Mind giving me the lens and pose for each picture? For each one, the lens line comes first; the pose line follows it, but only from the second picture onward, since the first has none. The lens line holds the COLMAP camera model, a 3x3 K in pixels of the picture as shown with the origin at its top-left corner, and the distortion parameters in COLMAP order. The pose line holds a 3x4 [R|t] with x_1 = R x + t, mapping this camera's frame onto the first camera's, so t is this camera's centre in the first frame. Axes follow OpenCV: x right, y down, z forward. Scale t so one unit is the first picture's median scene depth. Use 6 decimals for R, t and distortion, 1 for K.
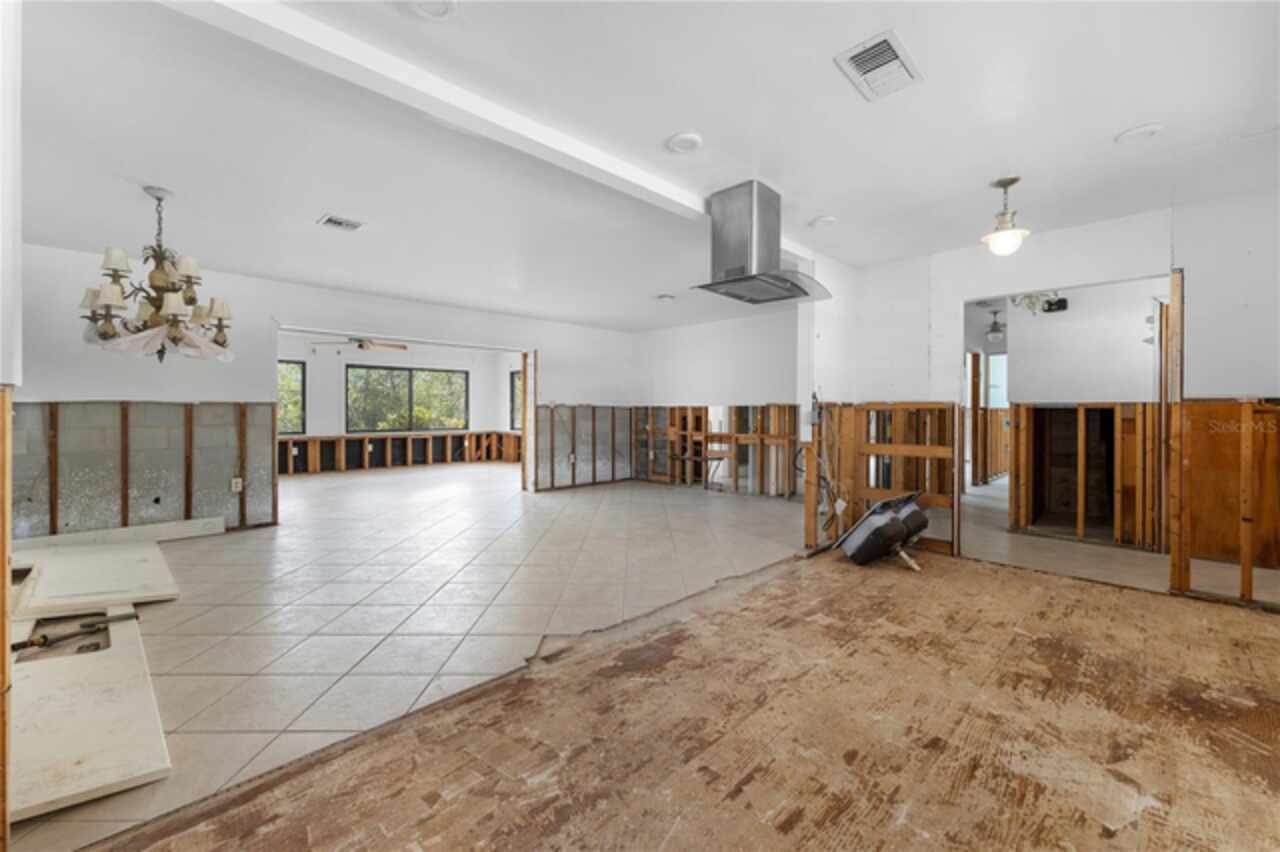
lens RADIAL K [[513.9, 0, 637.1], [0, 513.9, 418.9], [0, 0, 1]] dist [-0.002625, -0.000351]
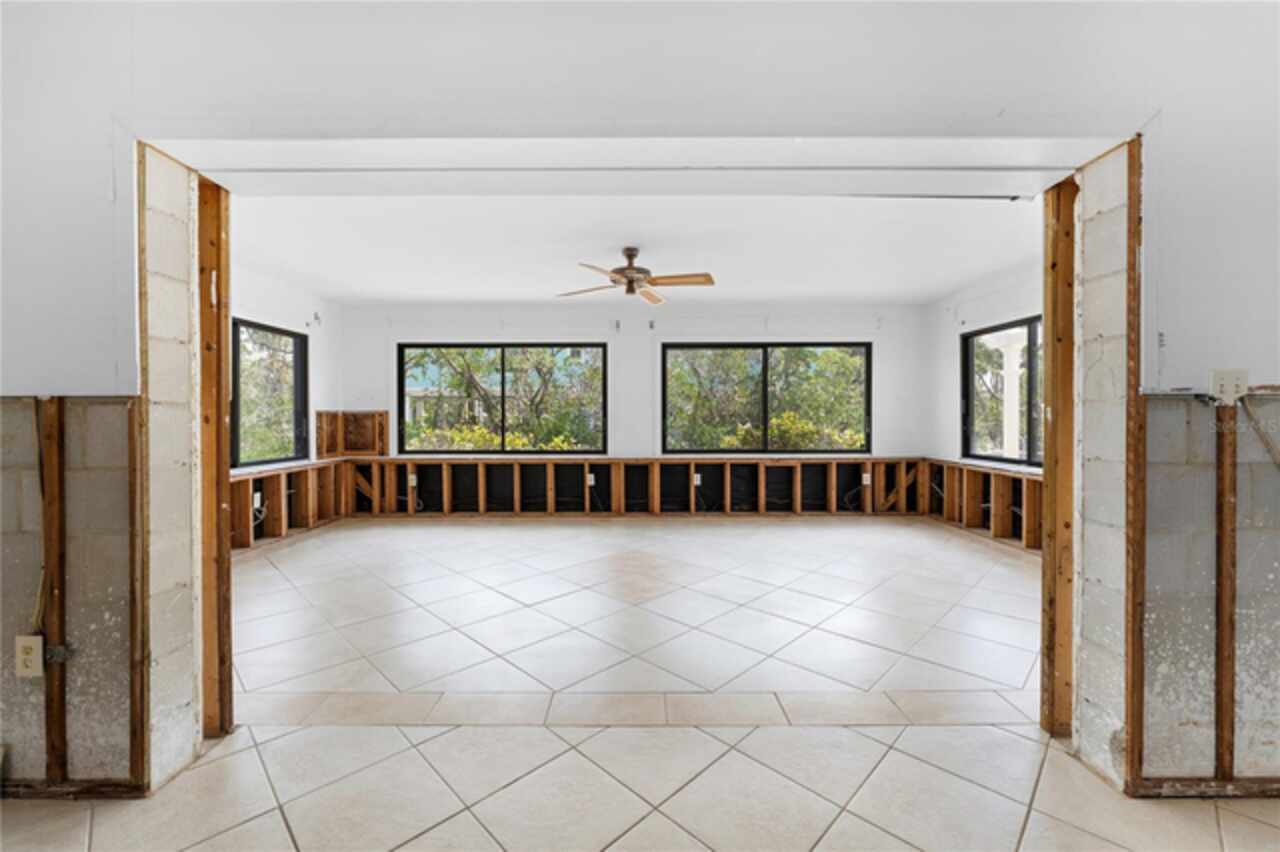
lens RADIAL K [[513.9, 0, 638.1], [0, 513.9, 421.5], [0, 0, 1]] dist [-0.002625, -0.000351]
pose [[0.710505, 0.002745, -0.703687, -0.144901], [-0.006662, 0.999974, -0.002825, -0.009289], [0.703661, 0.006695, 0.710505, 0.522519]]
